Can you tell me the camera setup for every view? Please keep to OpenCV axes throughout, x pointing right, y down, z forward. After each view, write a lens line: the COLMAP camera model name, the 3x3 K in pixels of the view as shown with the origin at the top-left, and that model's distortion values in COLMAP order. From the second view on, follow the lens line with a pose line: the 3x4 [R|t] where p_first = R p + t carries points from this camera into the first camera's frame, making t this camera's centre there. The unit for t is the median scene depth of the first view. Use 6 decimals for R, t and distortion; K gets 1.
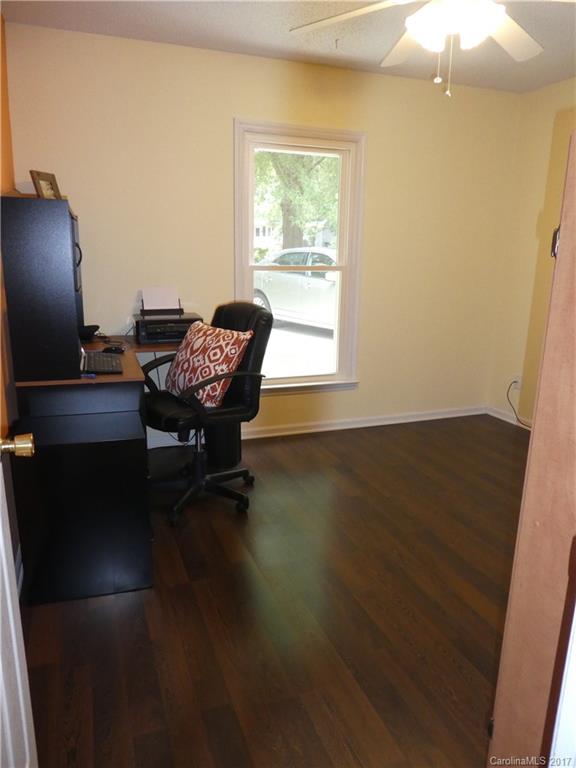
lens RADIAL K [[530.7, 0, 288.0], [0, 530.7, 384.0], [0, 0, 1]] dist [0.011096, 0.003121]
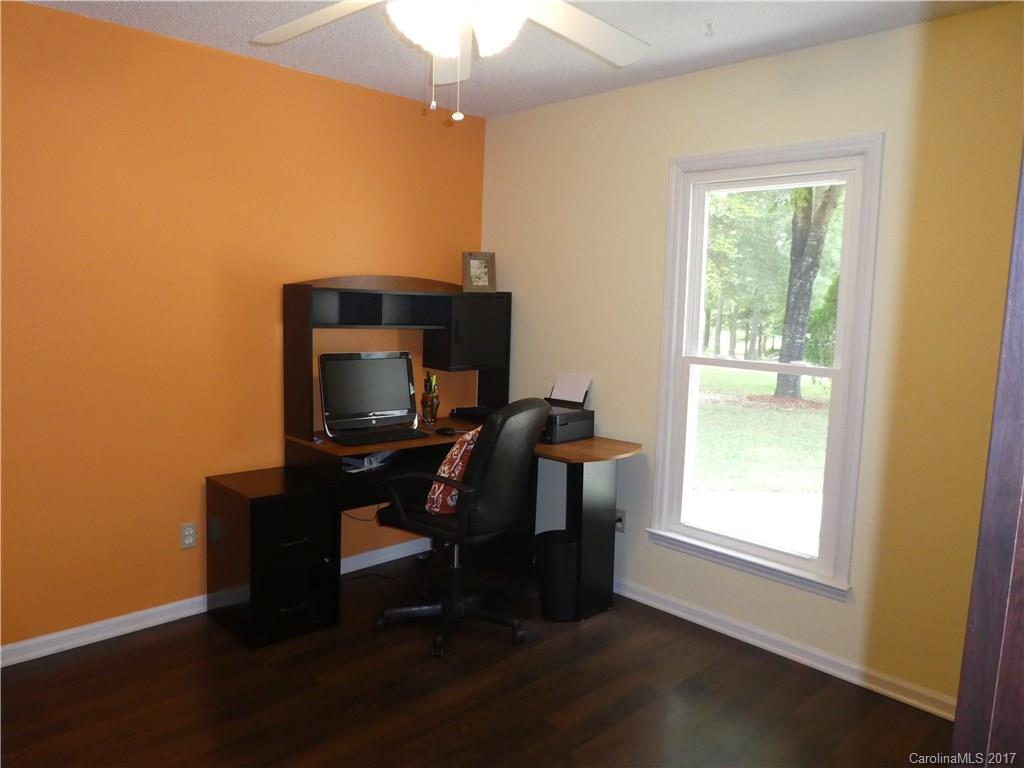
lens RADIAL K [[707.6, 0, 512.0], [0, 707.6, 384.0], [0, 0, 1]] dist [0.011096, 0.003121]
pose [[0.435925, 0.108857, -0.893375, 0.835476], [-0.236426, 0.971645, 0.003029, -0.176787], [0.868373, 0.209897, 0.449301, 0.515738]]
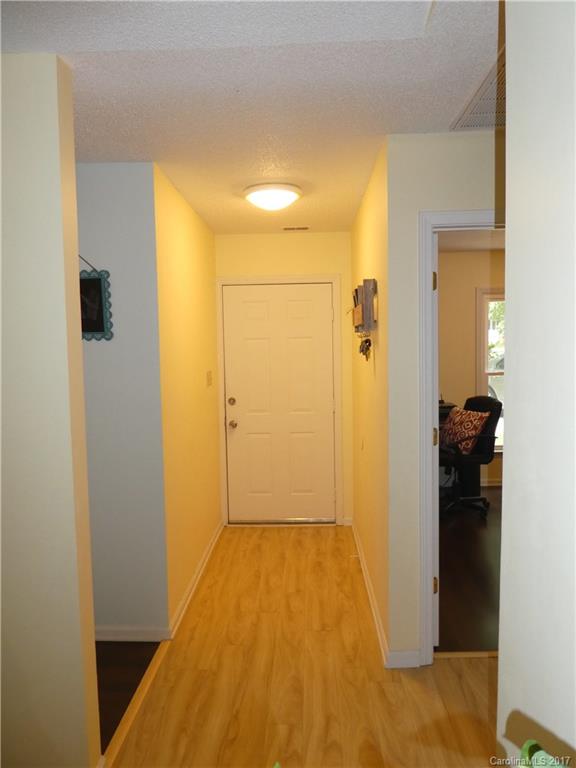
lens RADIAL K [[597.4, 0, 288.0], [0, 597.4, 384.0], [0, 0, 1]] dist [-0.005575, -0.000405]
pose [[0.934151, -0.007605, -0.356796, 0.014576], [-0.054728, 0.984894, -0.164280, 0.161988], [0.352656, 0.172990, 0.919624, -1.026520]]
